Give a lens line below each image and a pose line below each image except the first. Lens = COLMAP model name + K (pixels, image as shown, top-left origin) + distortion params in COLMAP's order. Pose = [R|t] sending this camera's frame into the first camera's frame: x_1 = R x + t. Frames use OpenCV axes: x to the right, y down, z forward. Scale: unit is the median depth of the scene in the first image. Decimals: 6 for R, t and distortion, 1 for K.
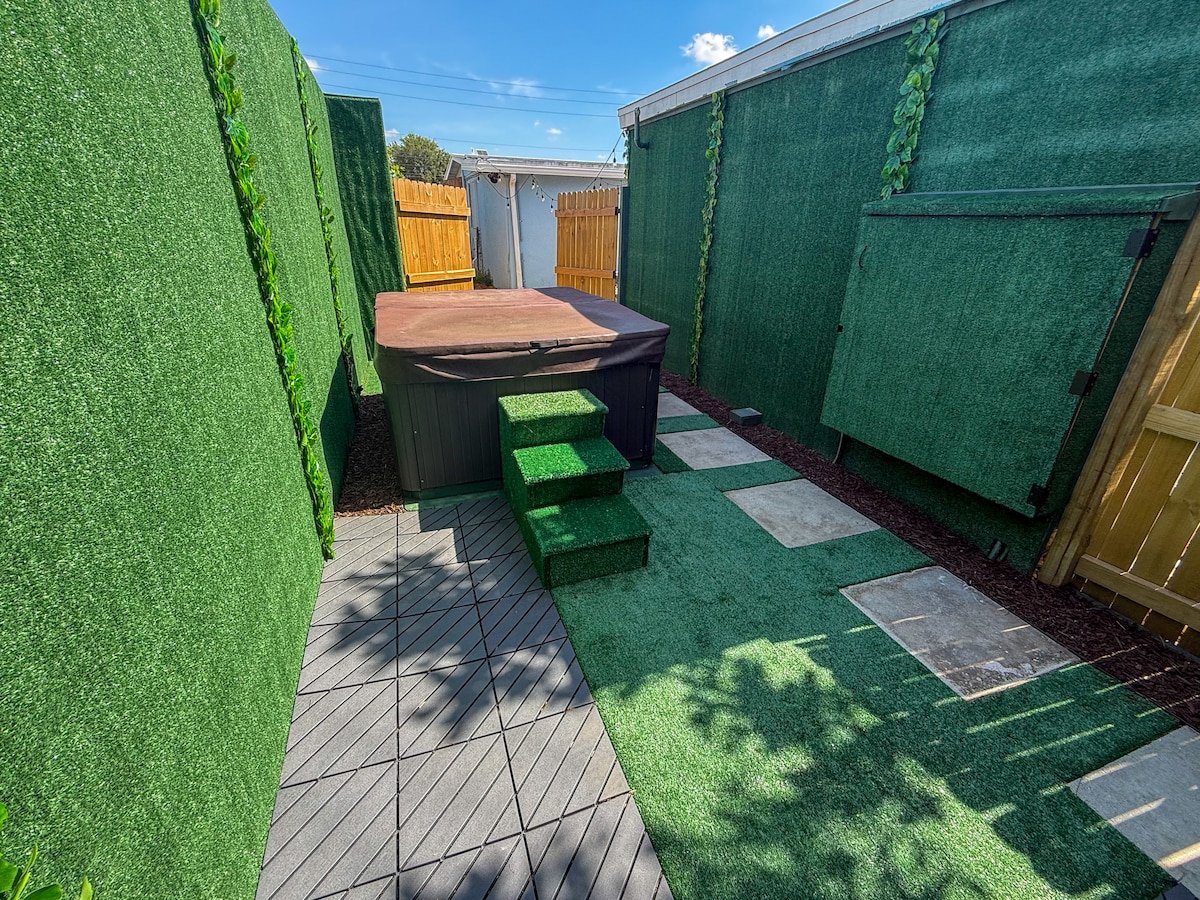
lens RADIAL K [[481.6, 0, 600.0], [0, 481.6, 450.0], [0, 0, 1]] dist [-0.002234, -0.000151]
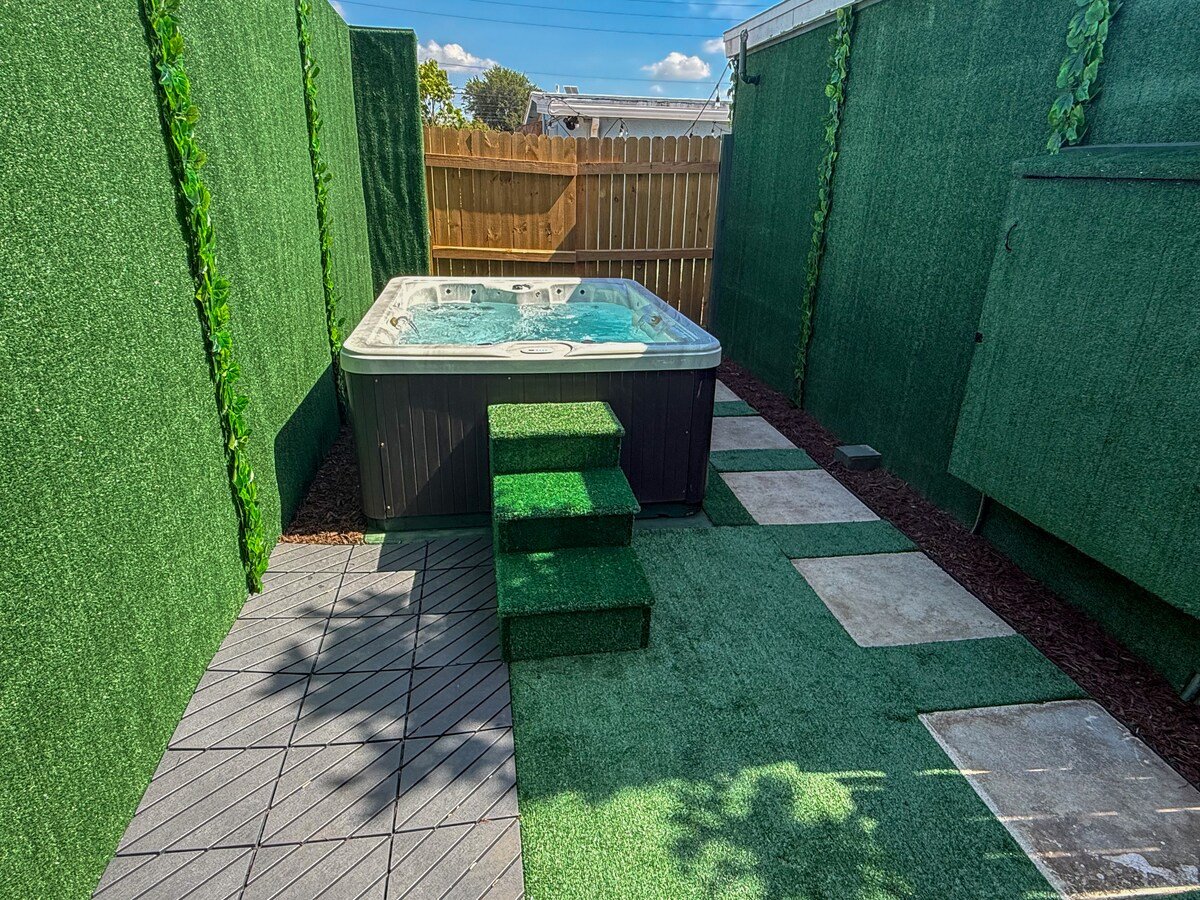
lens RADIAL K [[663.1, 0, 599.5], [0, 663.1, 459.7], [0, 0, 1]] dist [-0.003108, 0.000162]
pose [[0.984487, 0.072784, -0.159649, 0.147263], [-0.079429, 0.996203, -0.035634, -0.001091], [0.156449, 0.047762, 0.986530, -0.014222]]
